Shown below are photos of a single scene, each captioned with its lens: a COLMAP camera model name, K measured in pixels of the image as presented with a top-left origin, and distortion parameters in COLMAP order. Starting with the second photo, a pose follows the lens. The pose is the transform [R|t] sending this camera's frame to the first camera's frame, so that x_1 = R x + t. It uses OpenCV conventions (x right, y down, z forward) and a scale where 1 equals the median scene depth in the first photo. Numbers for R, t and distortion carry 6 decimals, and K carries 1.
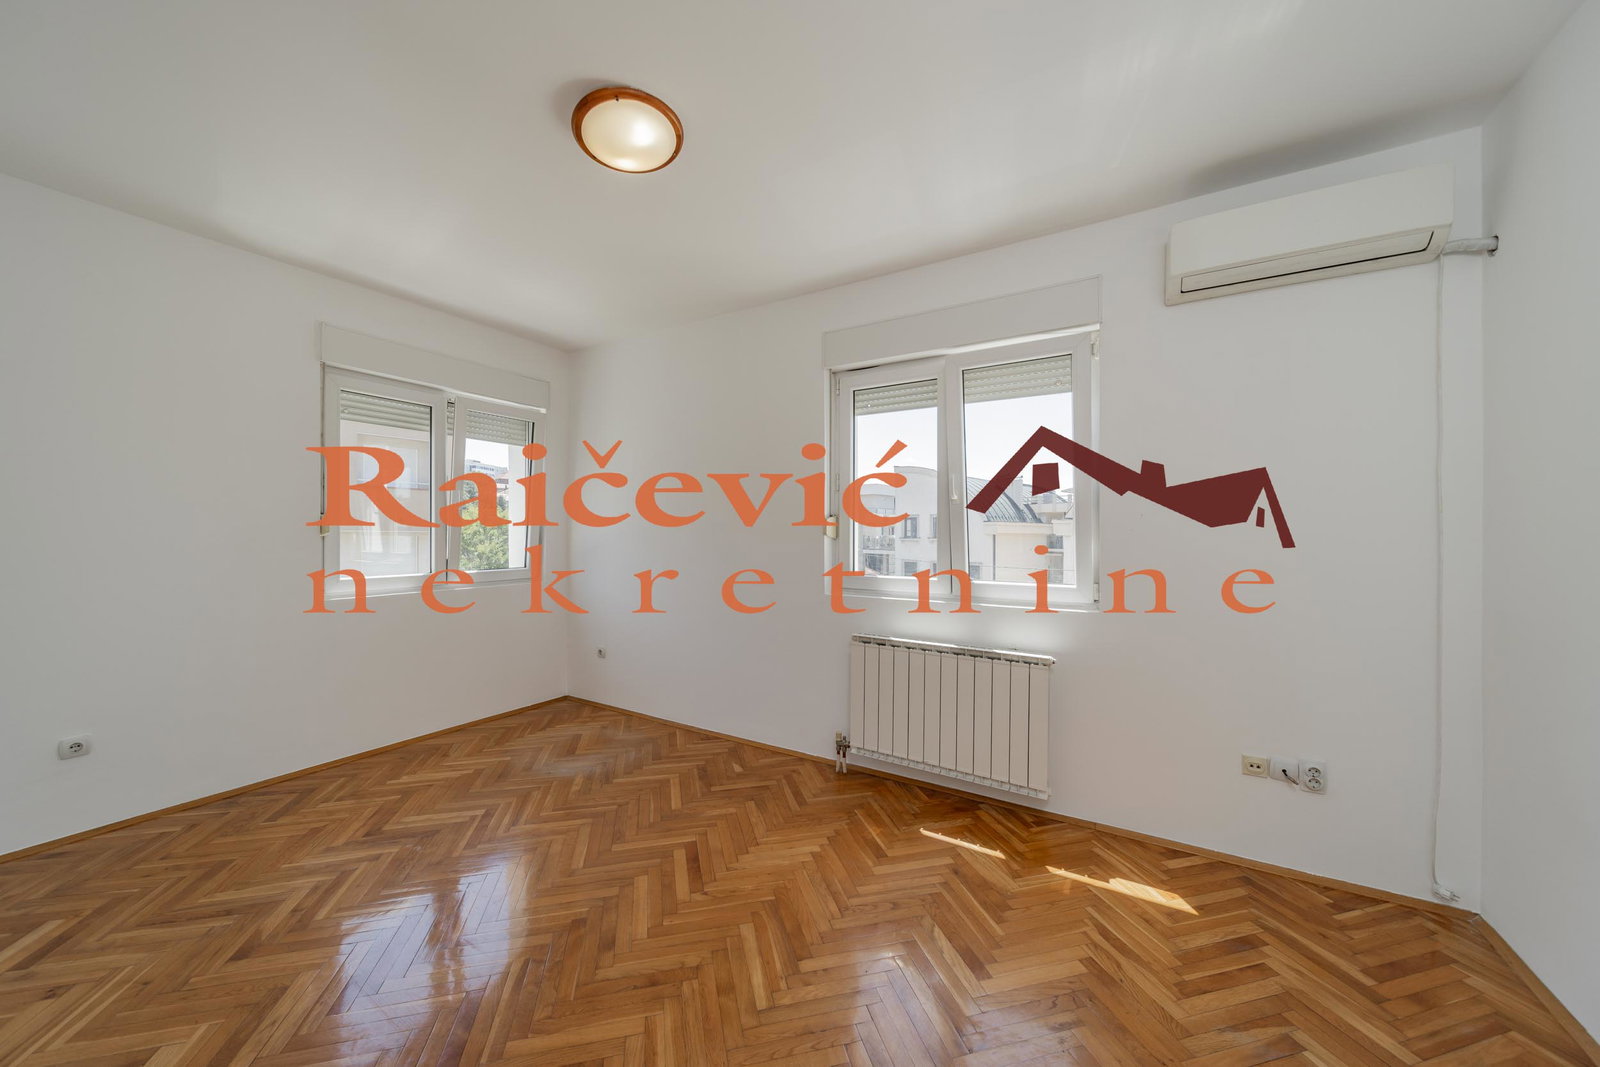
lens RADIAL K [[555.0, 0, 803.7], [0, 555.0, 539.7], [0, 0, 1]] dist [-0.001884, -0.000111]
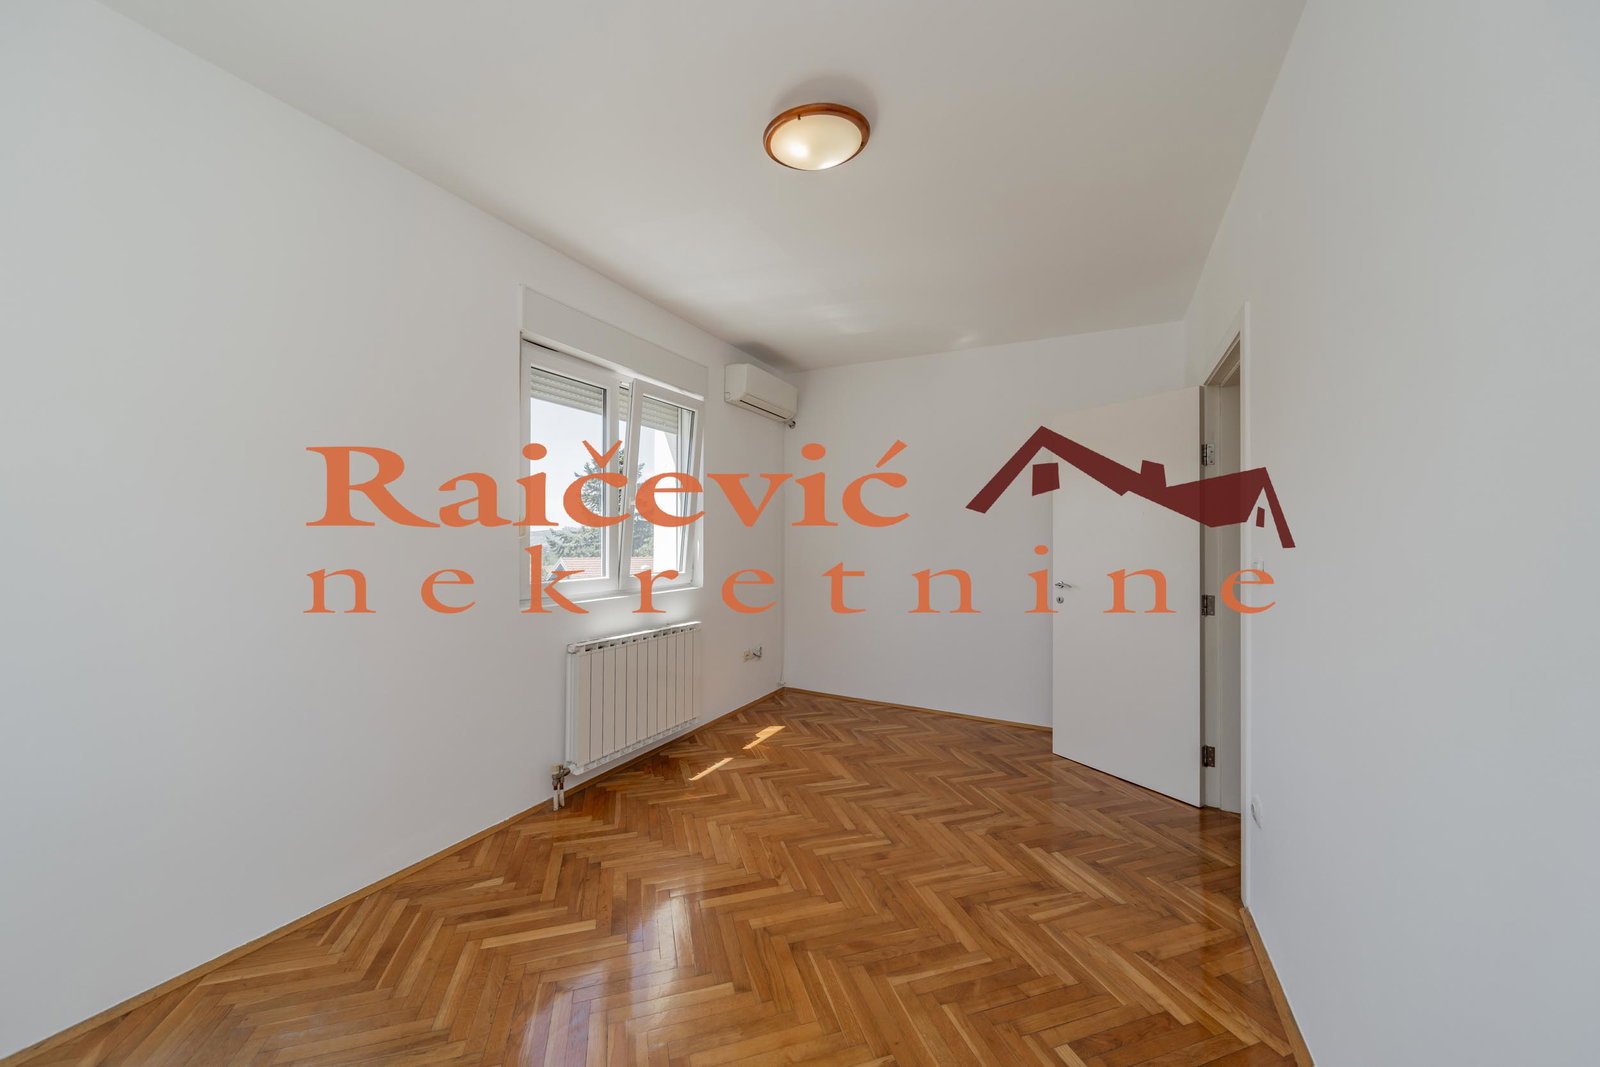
lens RADIAL K [[555.0, 0, 796.3], [0, 555.0, 537.7], [0, 0, 1]] dist [-0.001884, -0.000111]
pose [[-0.052373, -0.004375, 0.998618, -1.136486], [-0.004038, 0.999983, 0.004169, -0.009213], [-0.998619, -0.003814, -0.052390, 0.948712]]
